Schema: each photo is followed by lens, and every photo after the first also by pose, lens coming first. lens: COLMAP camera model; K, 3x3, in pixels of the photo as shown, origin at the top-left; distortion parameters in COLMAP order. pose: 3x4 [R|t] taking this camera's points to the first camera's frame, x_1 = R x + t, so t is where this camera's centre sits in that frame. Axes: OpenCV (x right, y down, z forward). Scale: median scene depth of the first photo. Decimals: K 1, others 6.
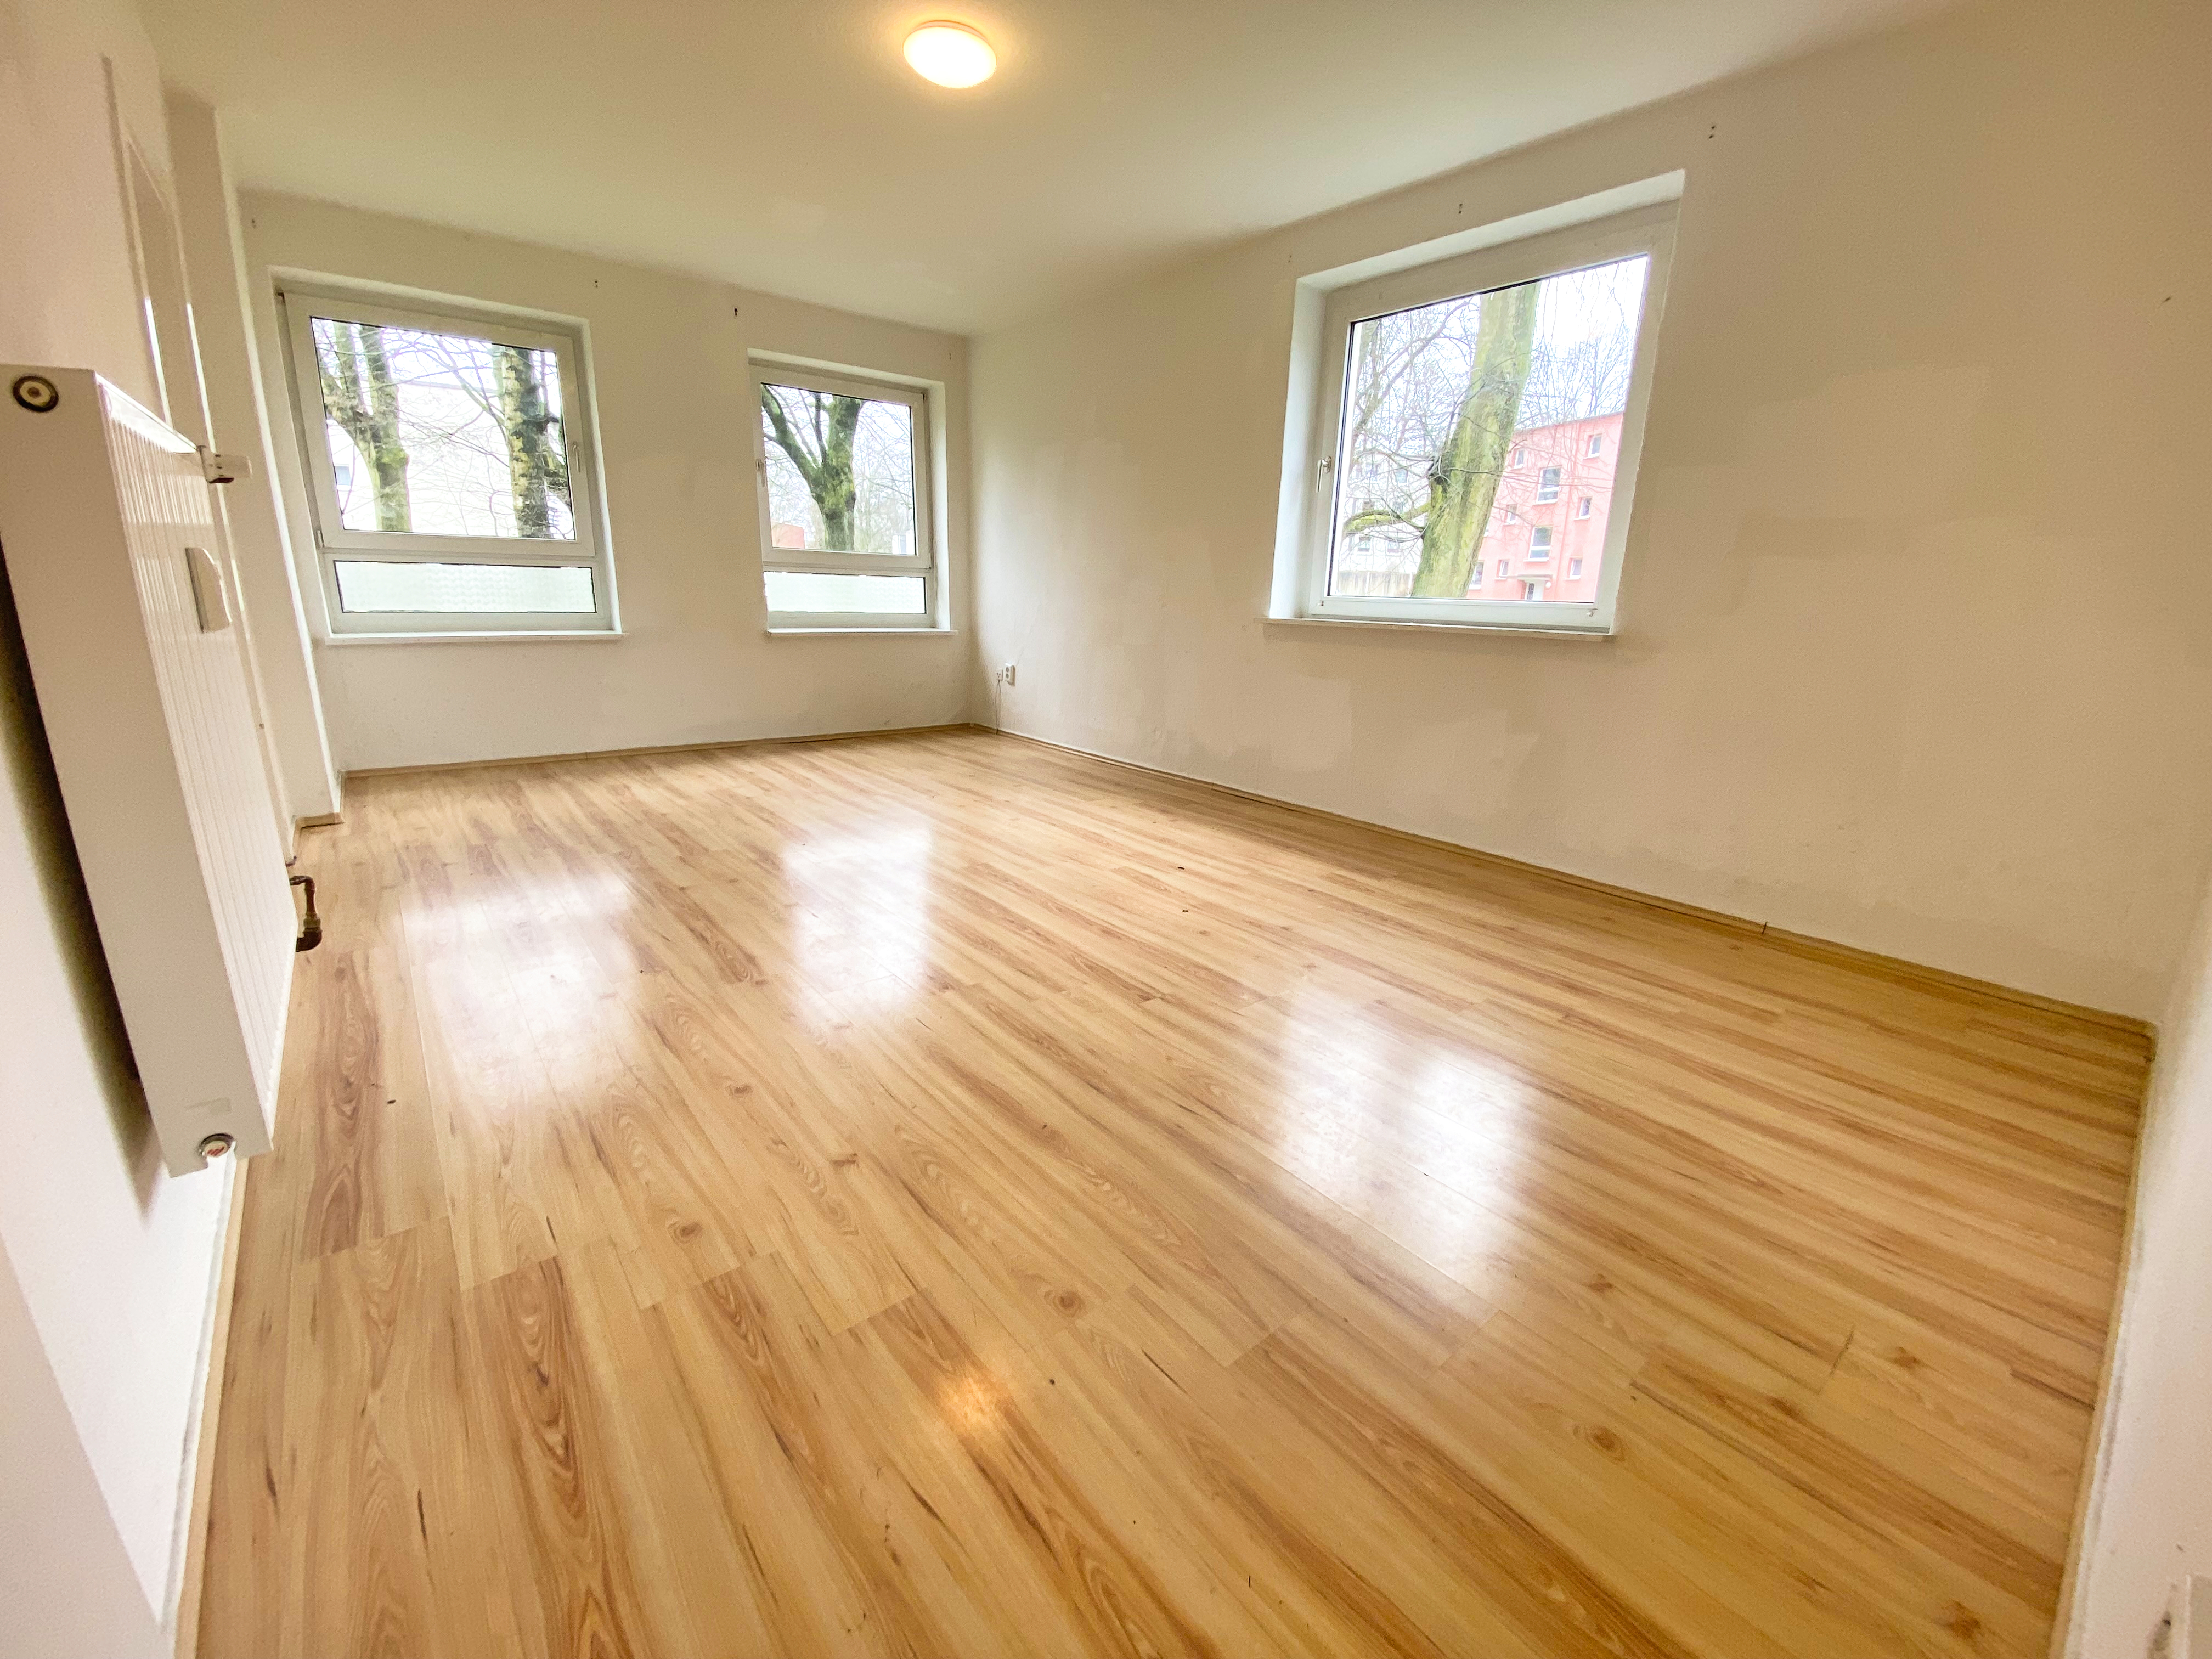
lens RADIAL K [[913.1, 0, 1115.0], [0, 913.1, 811.8], [0, 0, 1]] dist [0.004445, -0.003953]
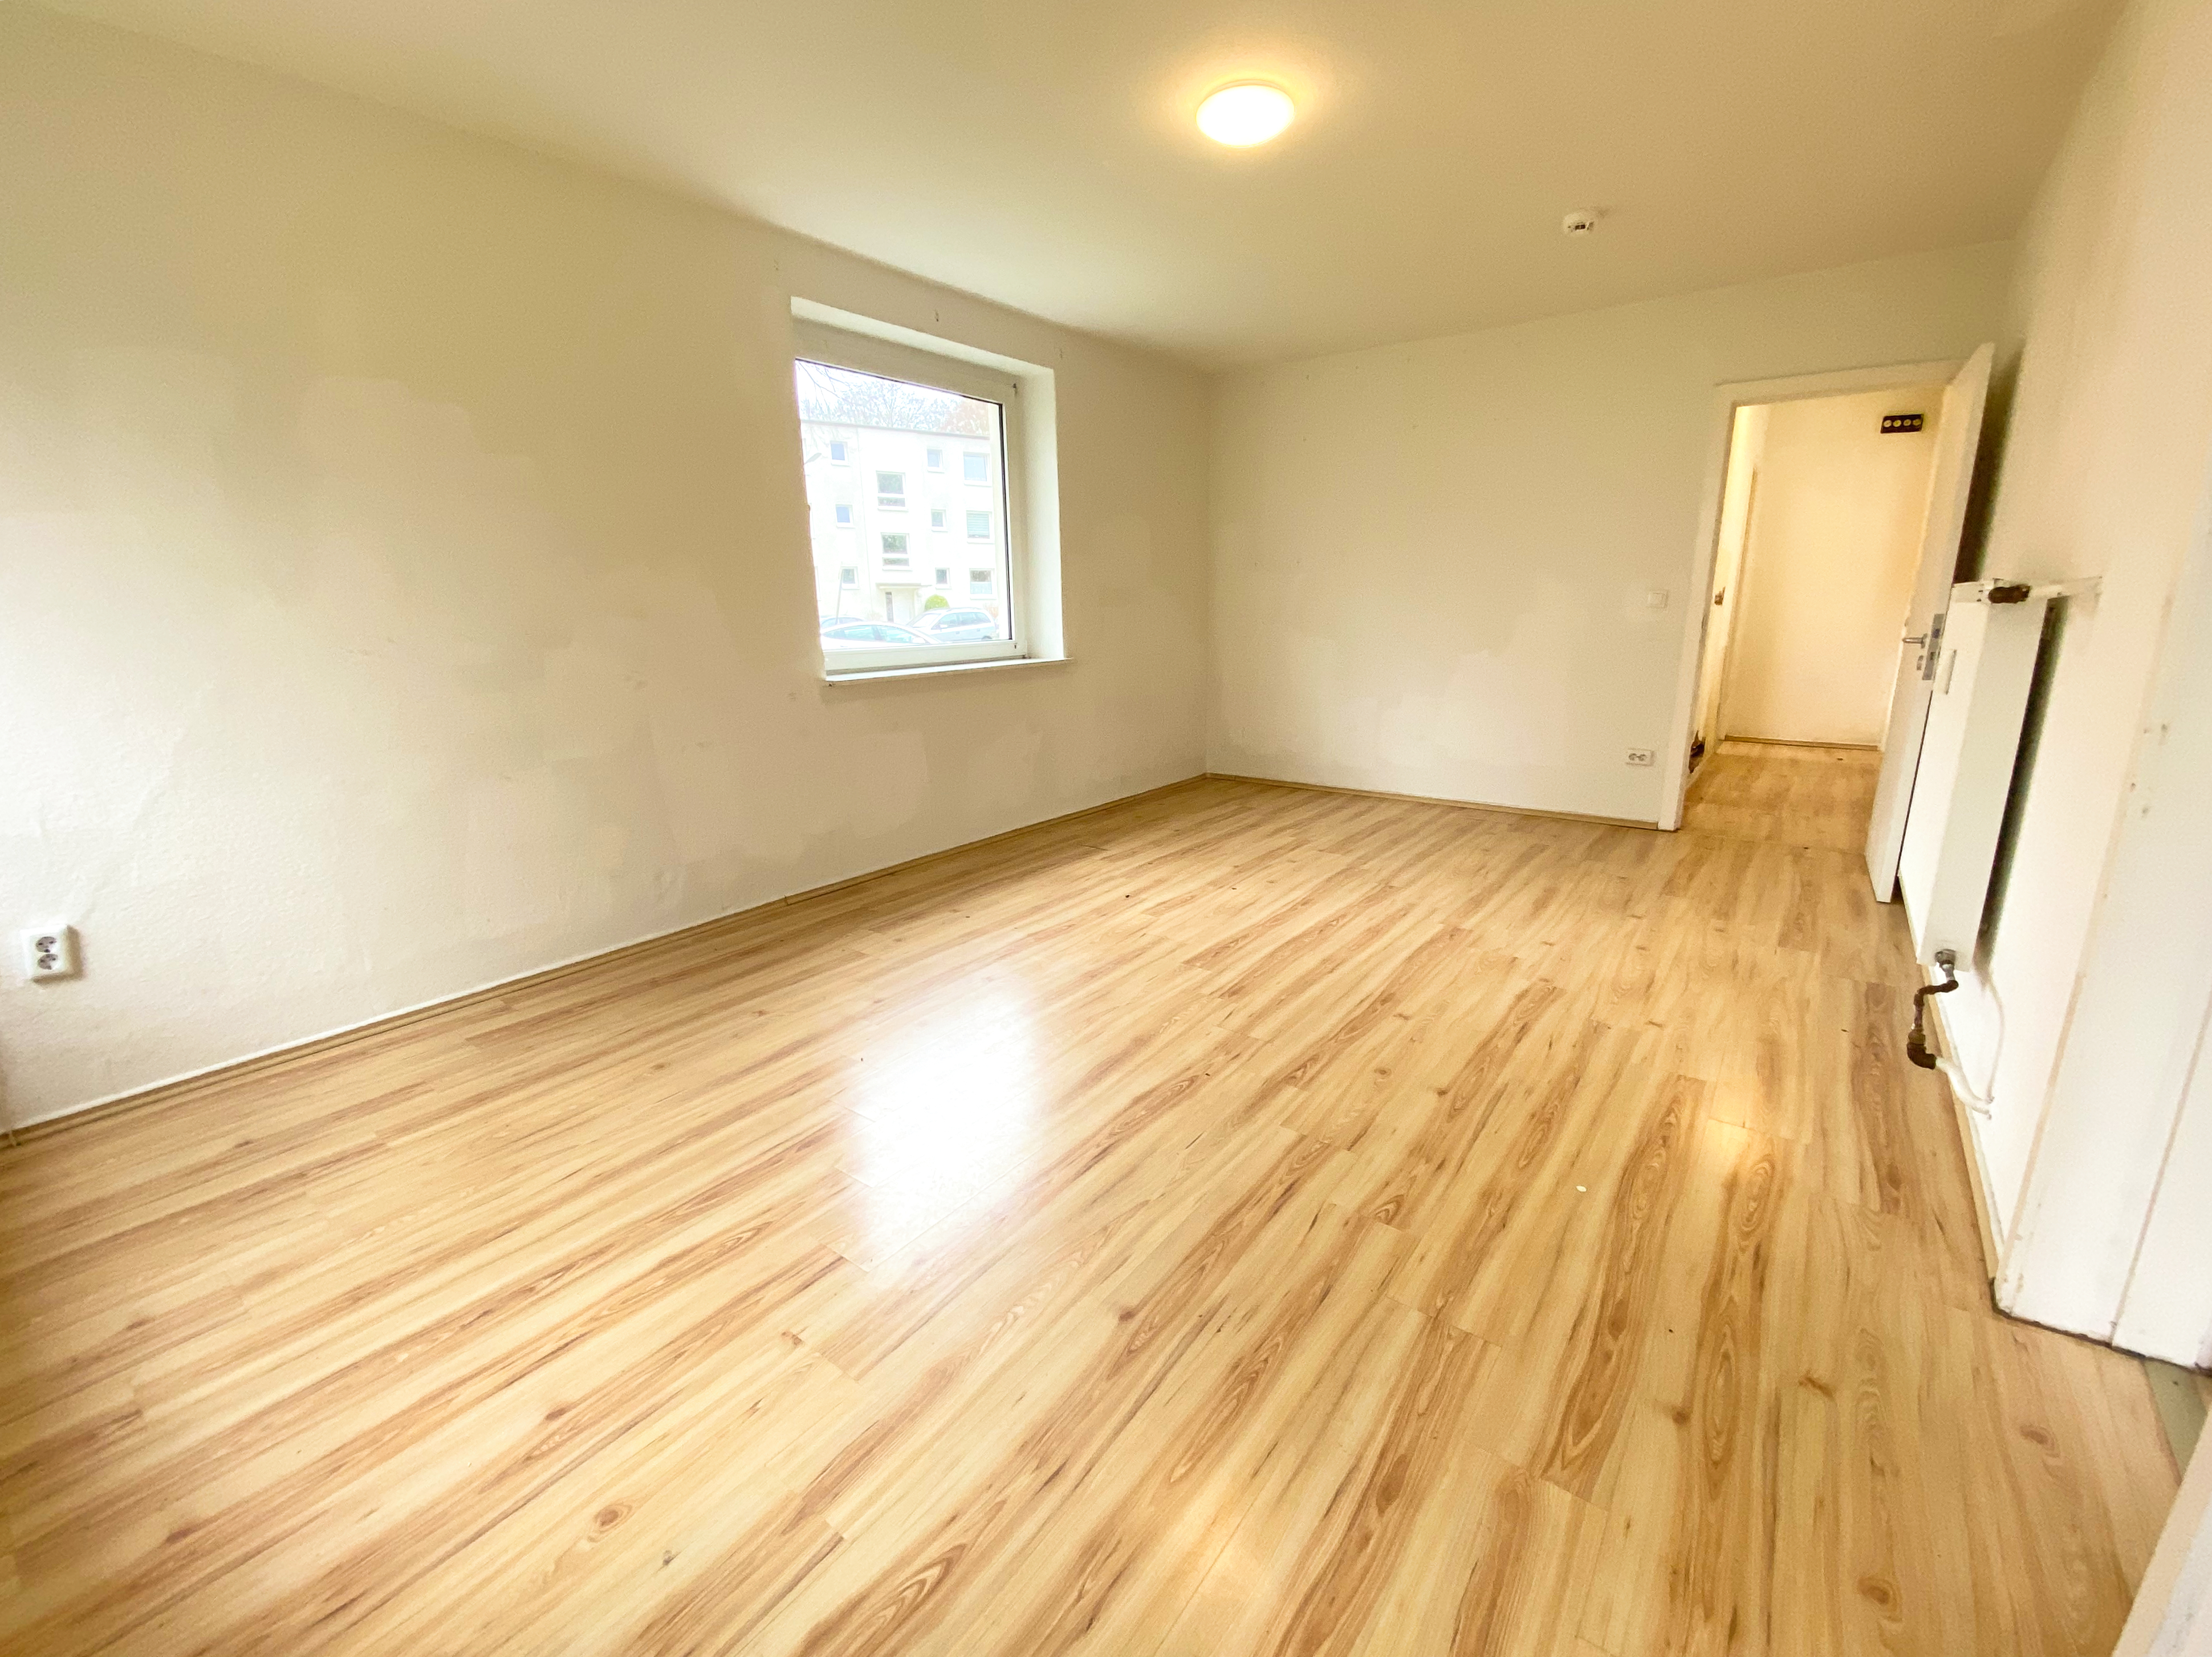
lens RADIAL K [[913.2, 0, 1115.0], [0, 913.2, 824.8], [0, 0, 1]] dist [0.004445, -0.003953]
pose [[-0.230845, -0.266267, 0.935848, -0.961071], [0.240897, 0.916241, 0.320111, -0.385908], [-0.942698, 0.299339, -0.147367, 1.181292]]
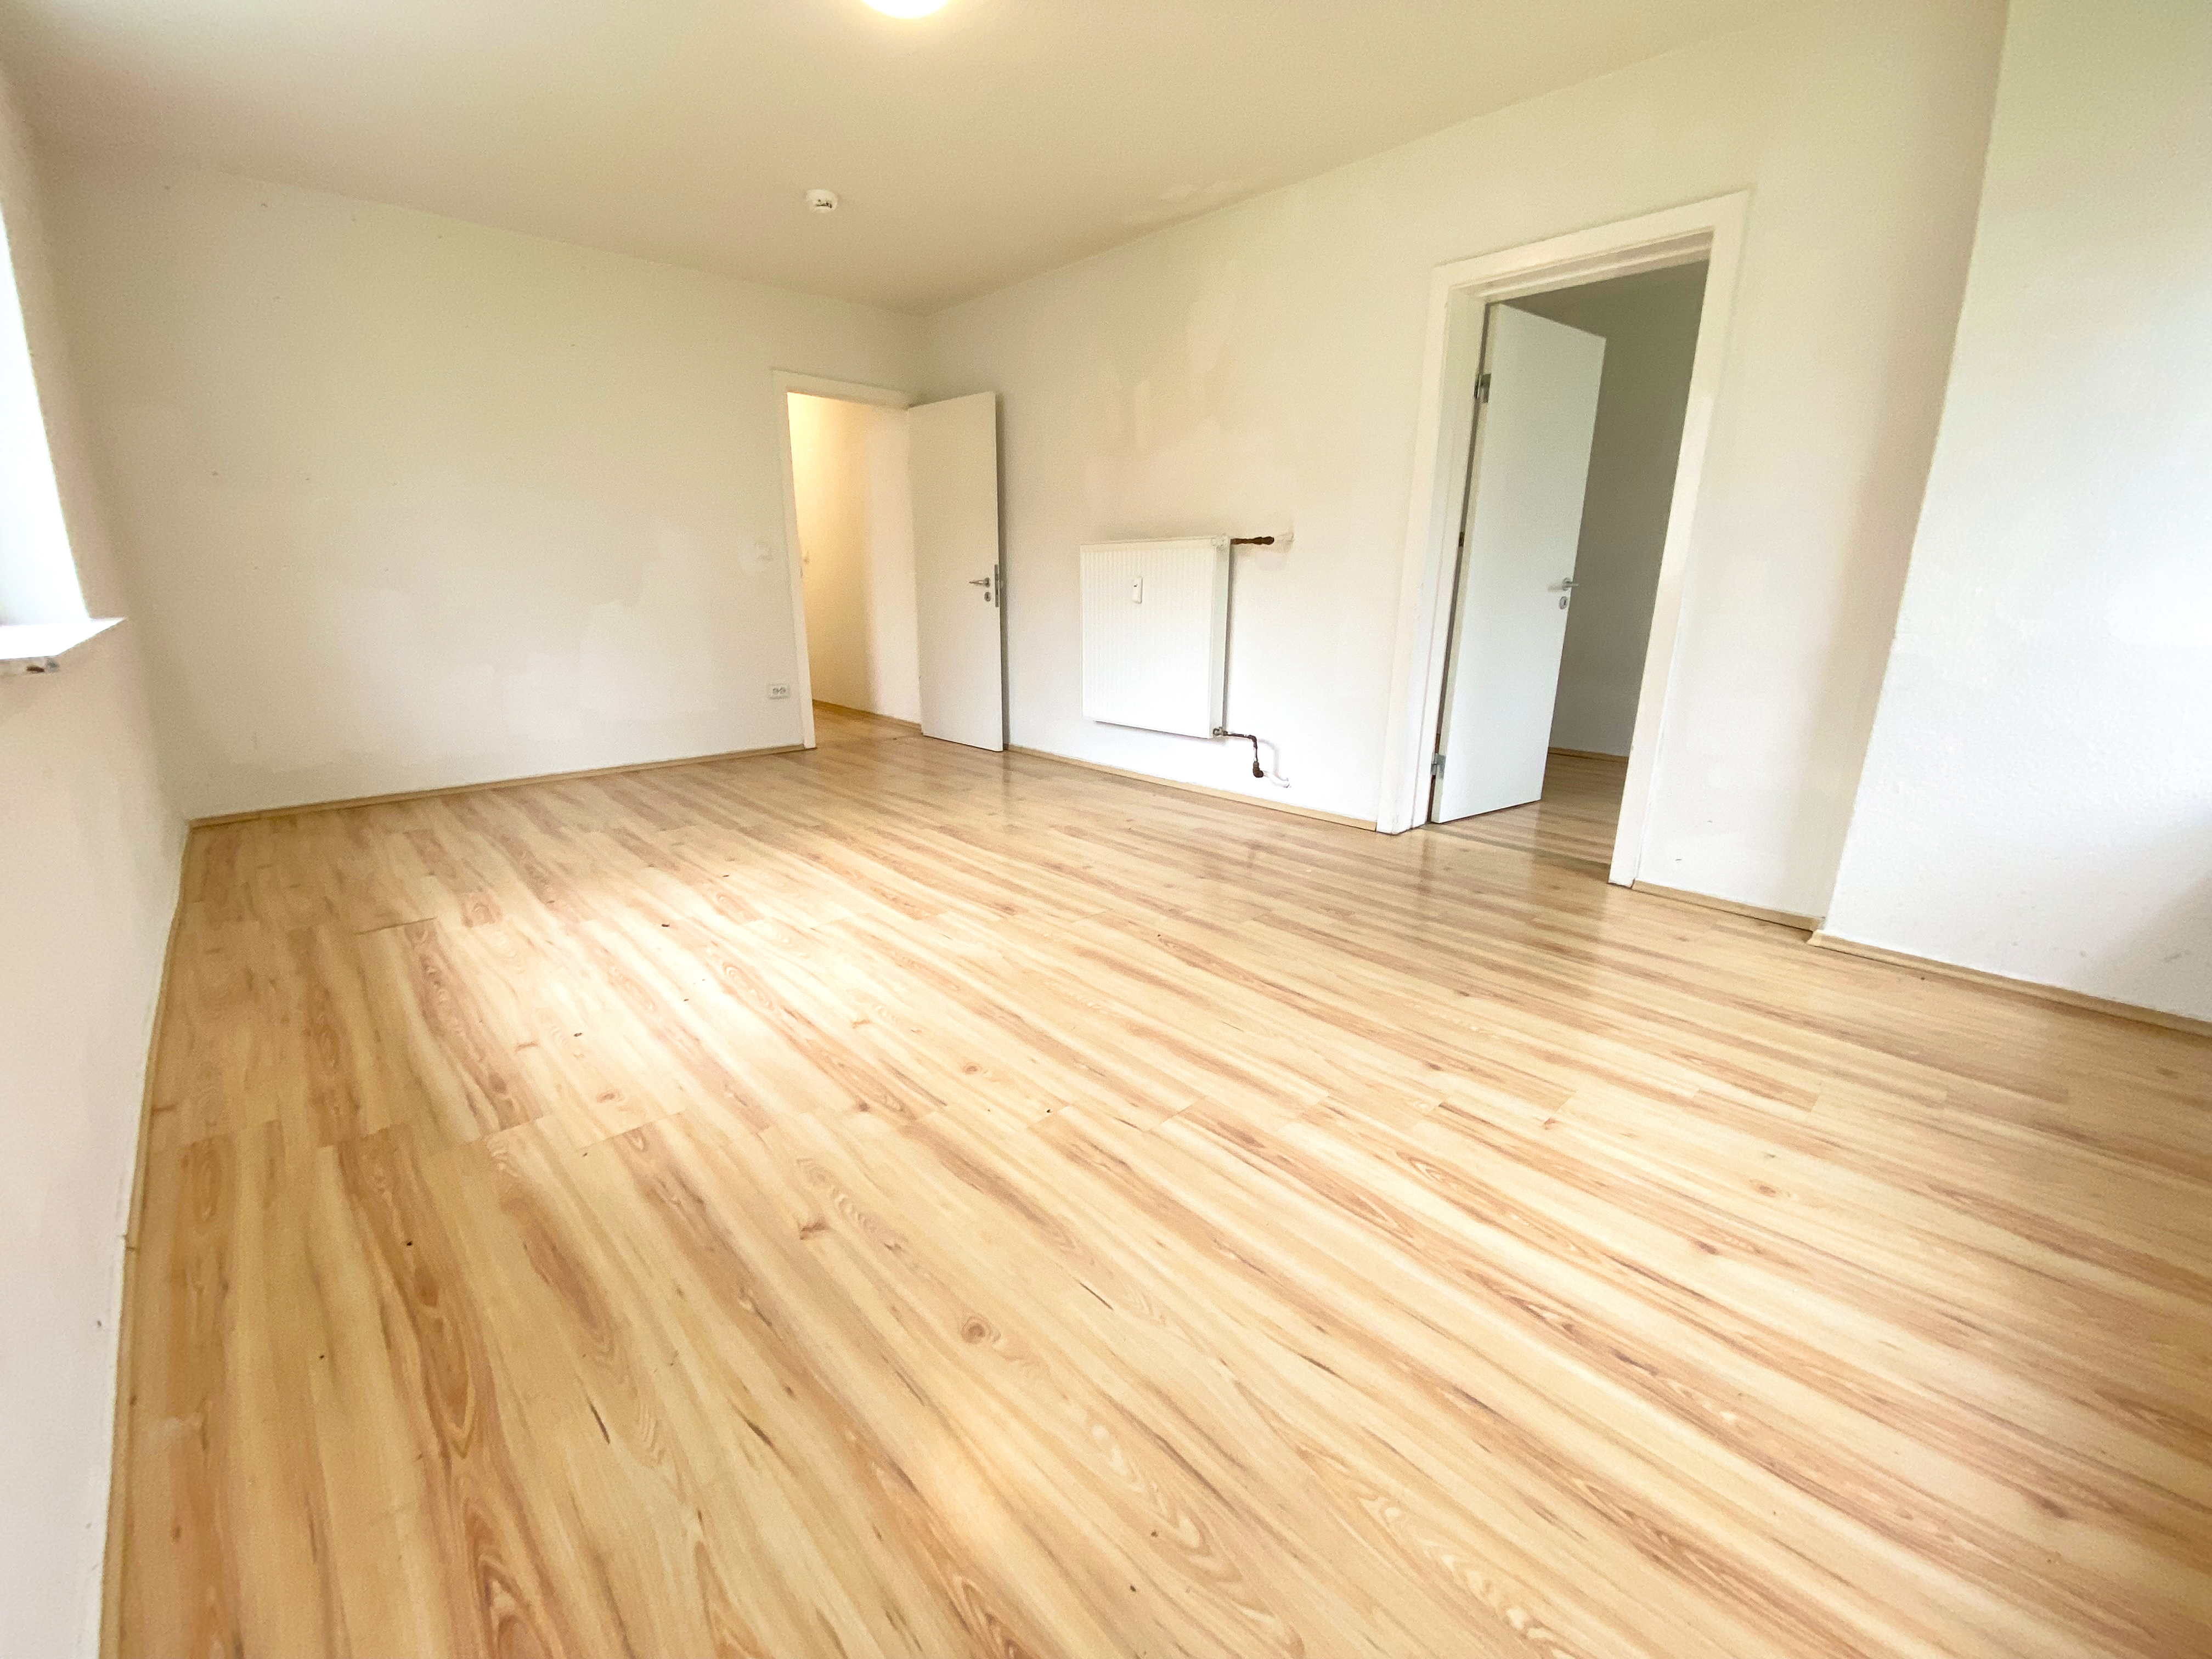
lens RADIAL K [[900.7, 0, 1108.2], [0, 900.7, 810.0], [0, 0, 1]] dist [0.002307, -0.003420]
pose [[-0.997558, -0.023154, -0.065892, -0.264657], [-0.051723, 0.878888, 0.474215, -0.431072], [0.046931, 0.476465, -0.877940, 1.704806]]
